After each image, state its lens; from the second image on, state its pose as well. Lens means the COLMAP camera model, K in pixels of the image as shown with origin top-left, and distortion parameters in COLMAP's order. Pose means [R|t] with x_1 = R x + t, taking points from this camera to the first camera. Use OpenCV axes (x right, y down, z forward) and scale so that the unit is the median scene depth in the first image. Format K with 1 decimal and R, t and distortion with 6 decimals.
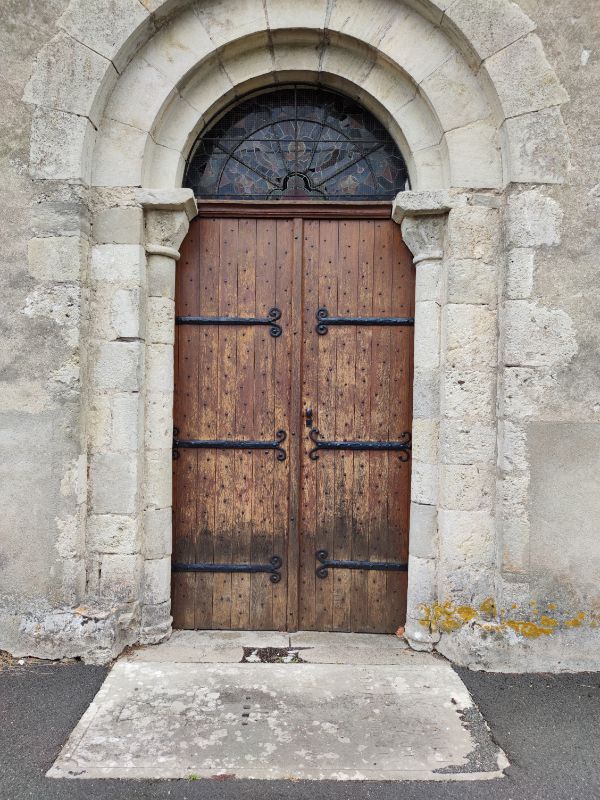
lens RADIAL K [[571.2, 0, 300.0], [0, 571.2, 400.0], [0, 0, 1]] dist [0.039759, -0.002545]
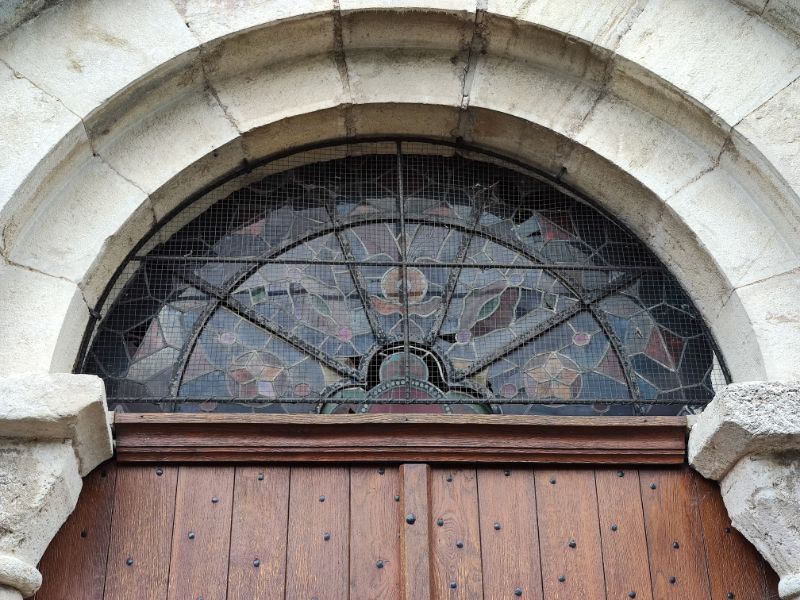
lens RADIAL K [[1170.4, 0, 400.0], [0, 1170.4, 300.0], [0, 0, 1]] dist [0.249932, -0.819967]
pose [[0.997254, 0.006965, 0.073733, -0.063699], [0.028510, 0.882742, -0.468992, -0.077732], [-0.068354, 0.469806, 0.880119, 0.347280]]
